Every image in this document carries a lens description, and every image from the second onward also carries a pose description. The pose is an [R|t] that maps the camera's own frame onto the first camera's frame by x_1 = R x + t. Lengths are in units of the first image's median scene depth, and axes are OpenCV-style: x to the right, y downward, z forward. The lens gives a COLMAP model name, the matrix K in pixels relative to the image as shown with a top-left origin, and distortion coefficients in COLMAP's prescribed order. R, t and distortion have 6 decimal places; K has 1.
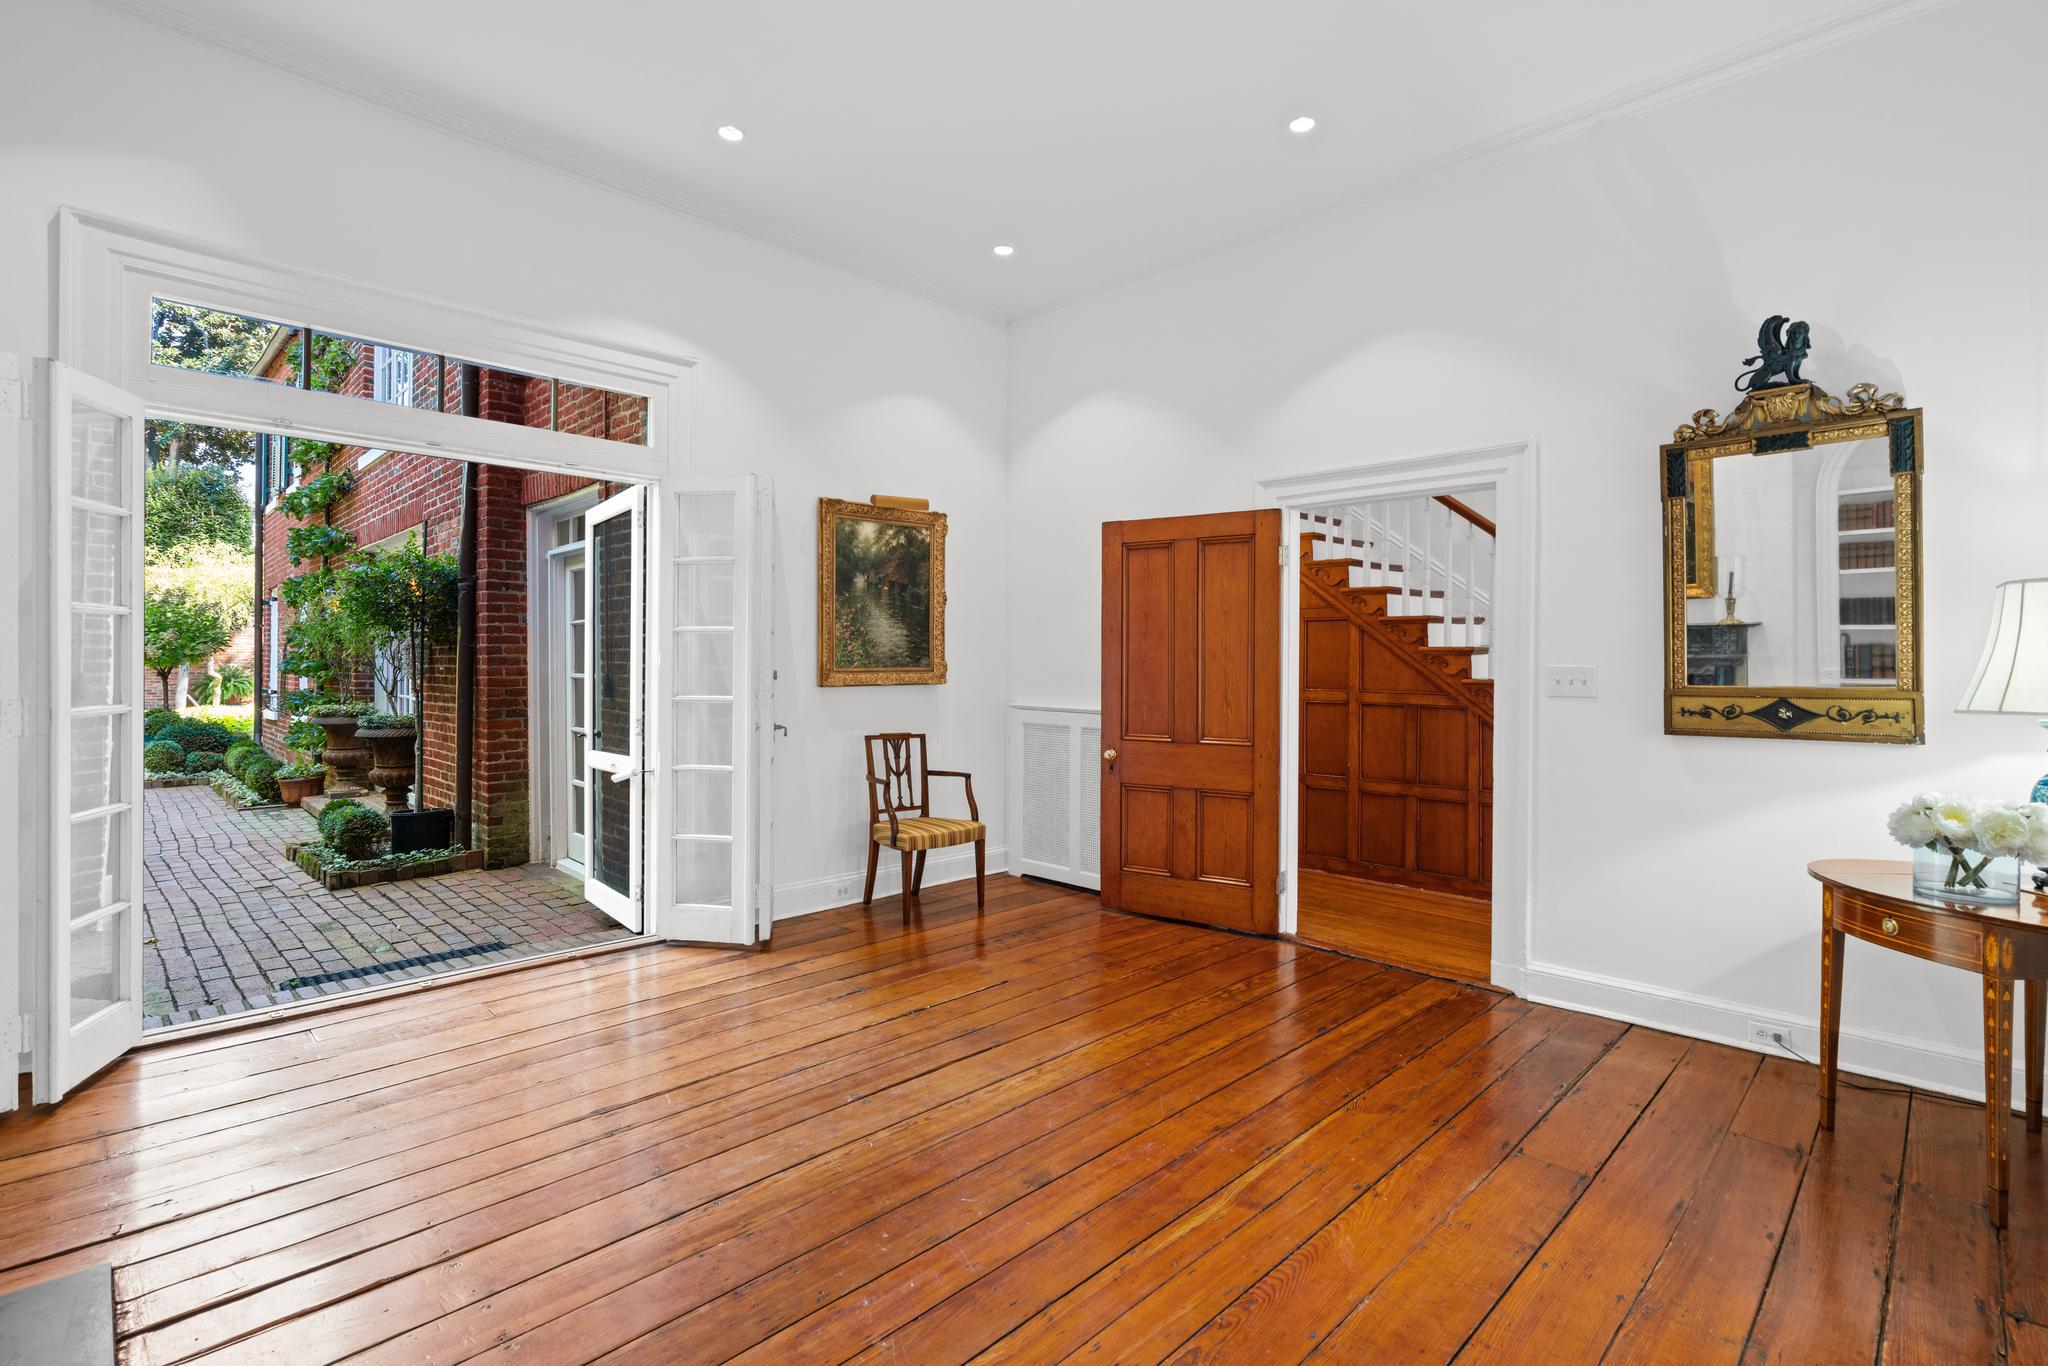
lens RADIAL K [[945.4, 0, 1008.9], [0, 945.4, 671.4], [0, 0, 1]] dist [-0.007736, 0.004973]
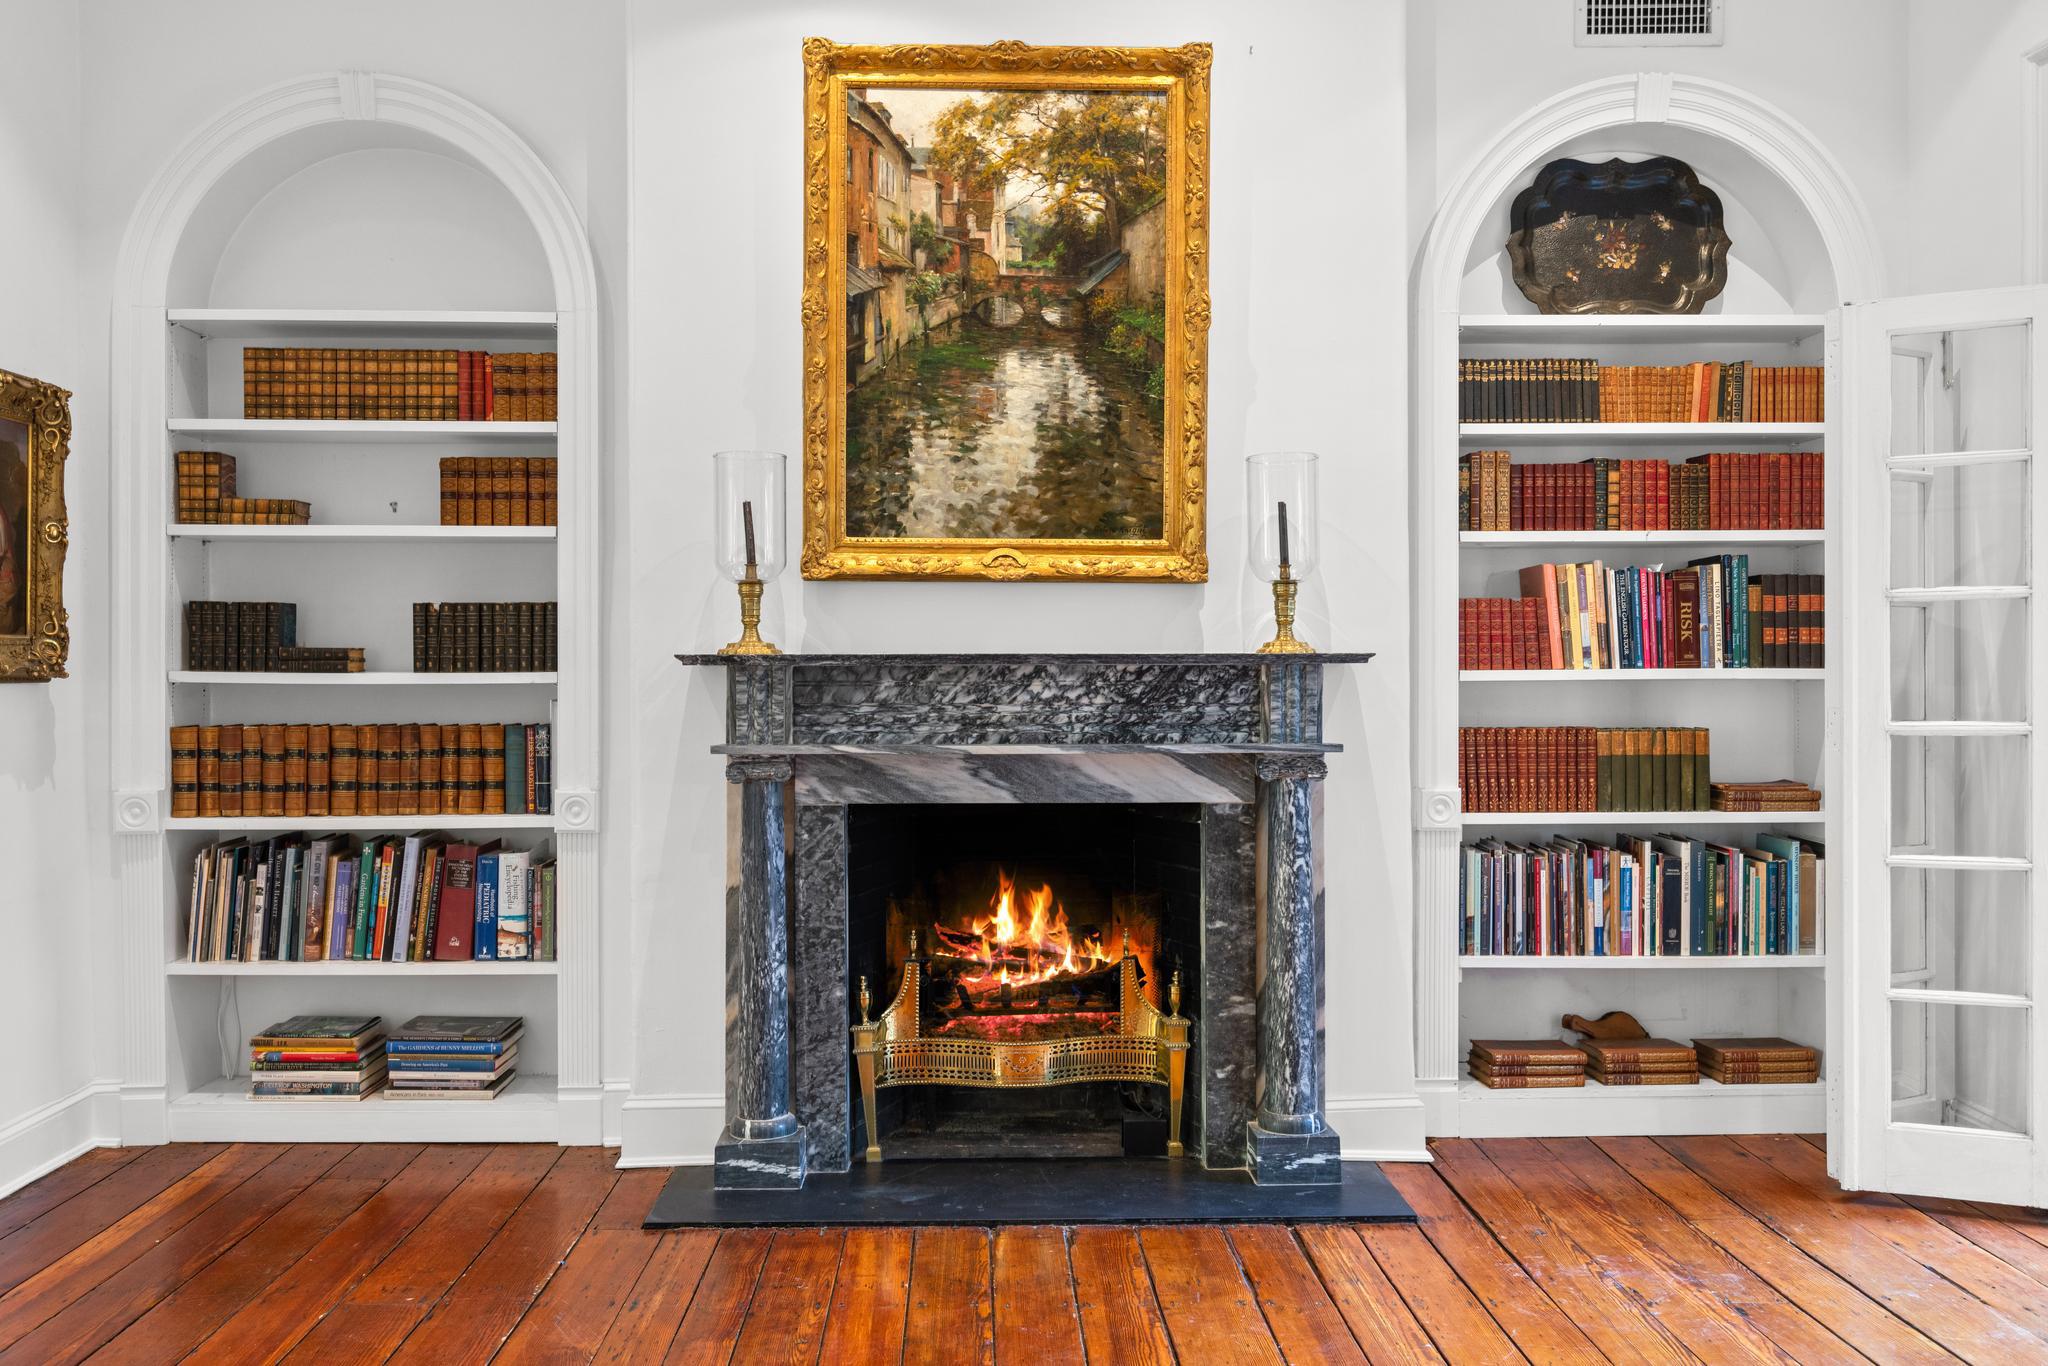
lens RADIAL K [[1786.6, 0, 1034.4], [0, 1786.6, 691.1], [0, 0, 1]] dist [0.013290, -0.004505]
pose [[-0.671073, -0.000567, -0.741391, 0.341913], [-0.006951, 0.999961, 0.005527, 0.005584], [0.741359, 0.008862, -0.671050, 0.803232]]
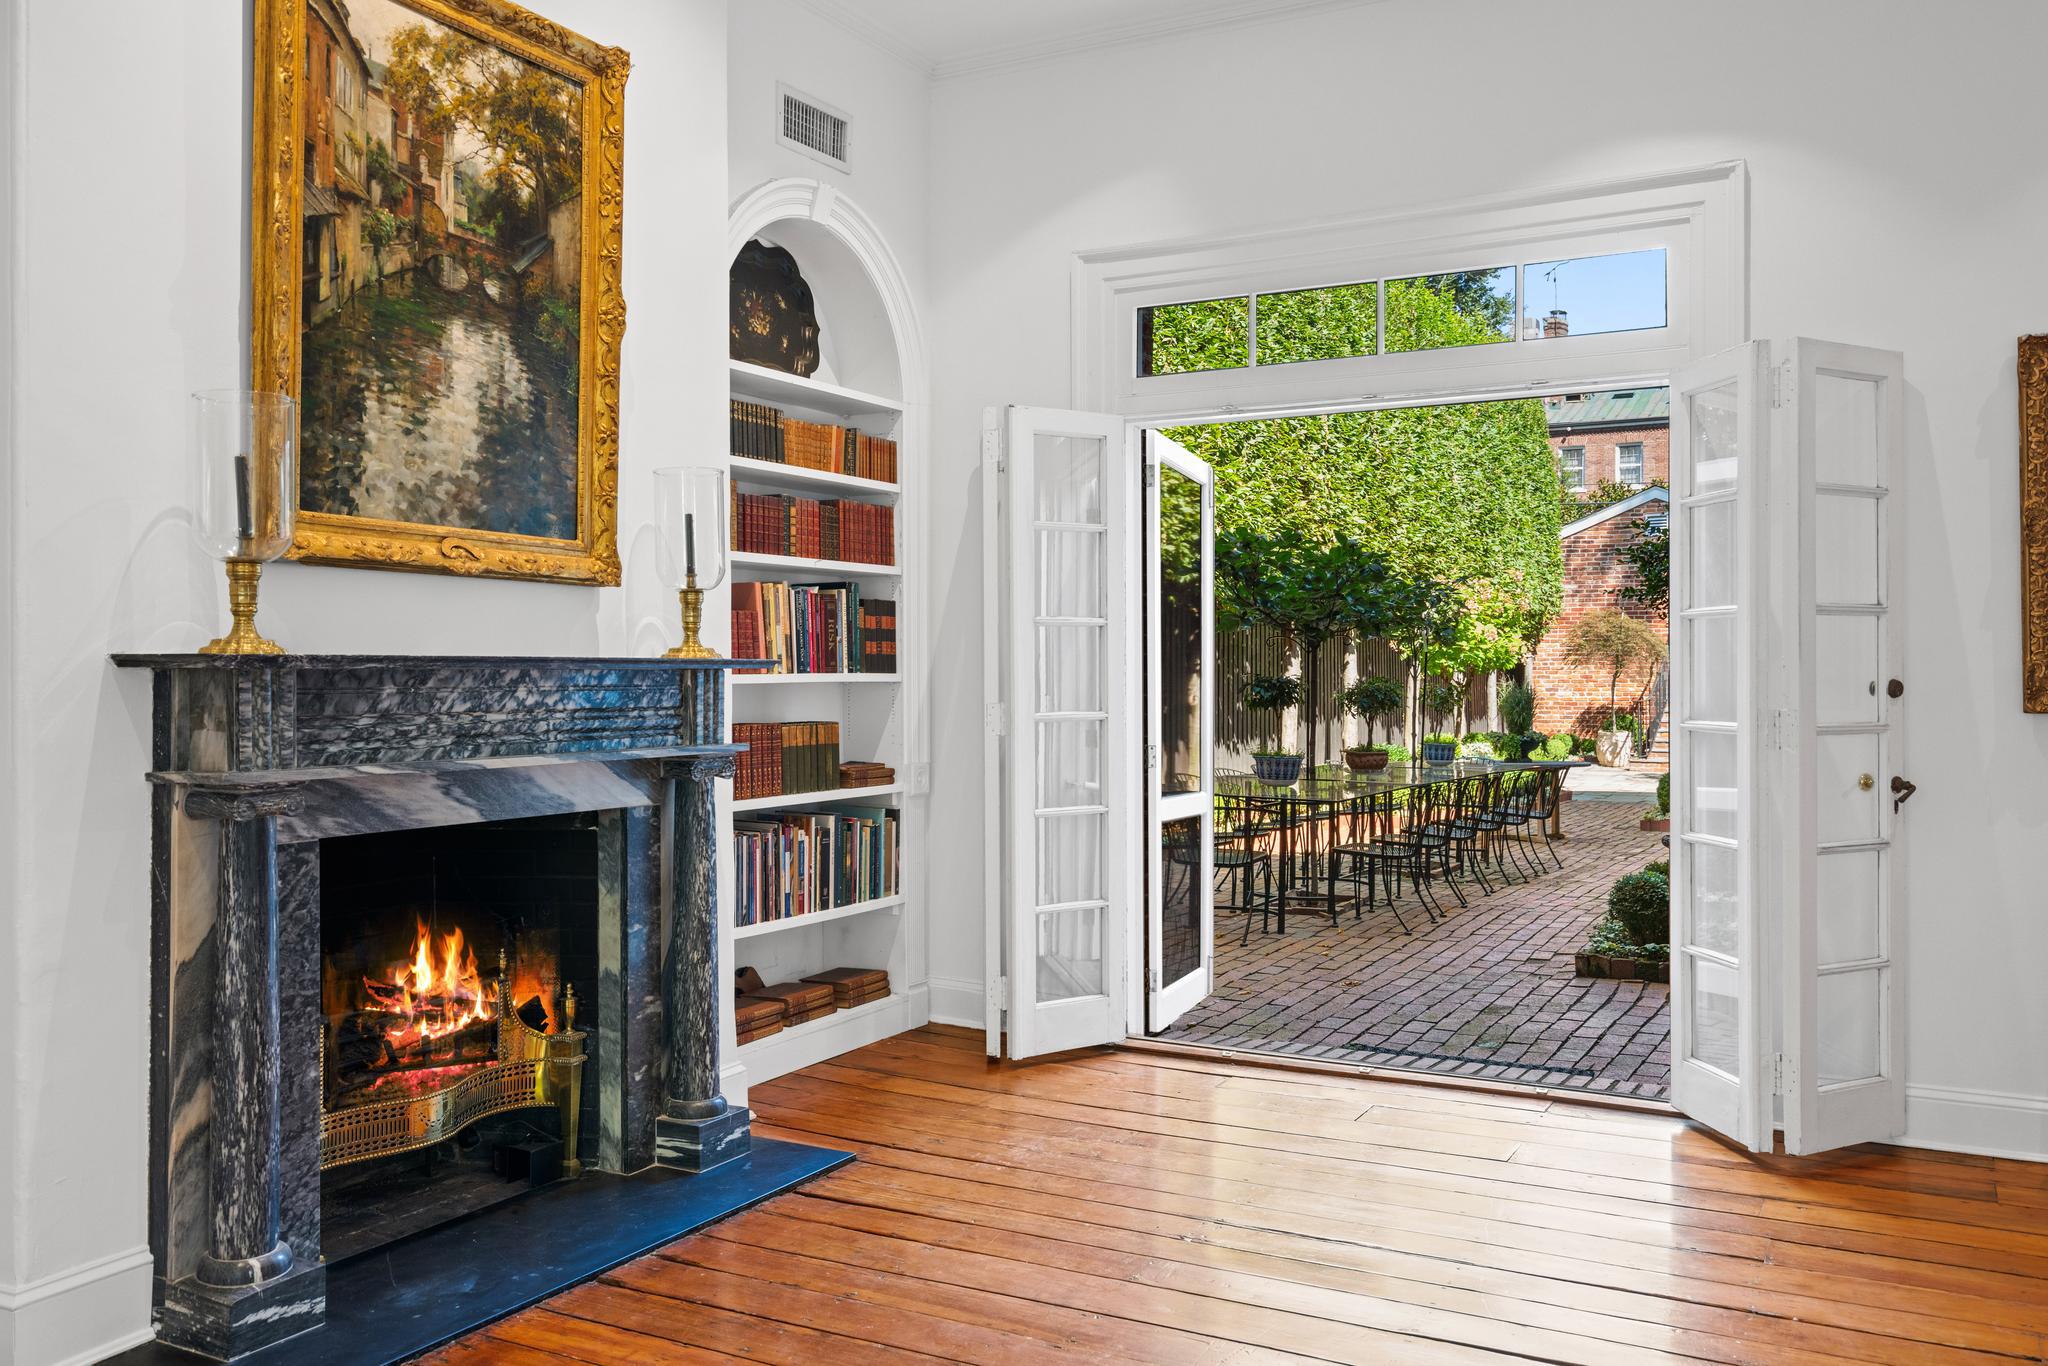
lens RADIAL K [[1656.0, 0, 1016.8], [0, 1656.0, 659.8], [0, 0, 1]] dist [0.009278, 0.009693]
pose [[0.291187, -0.015188, -0.956546, 0.470227], [-0.002538, 0.999858, -0.016648, 0.005307], [0.956663, 0.007276, 0.291107, 0.220886]]
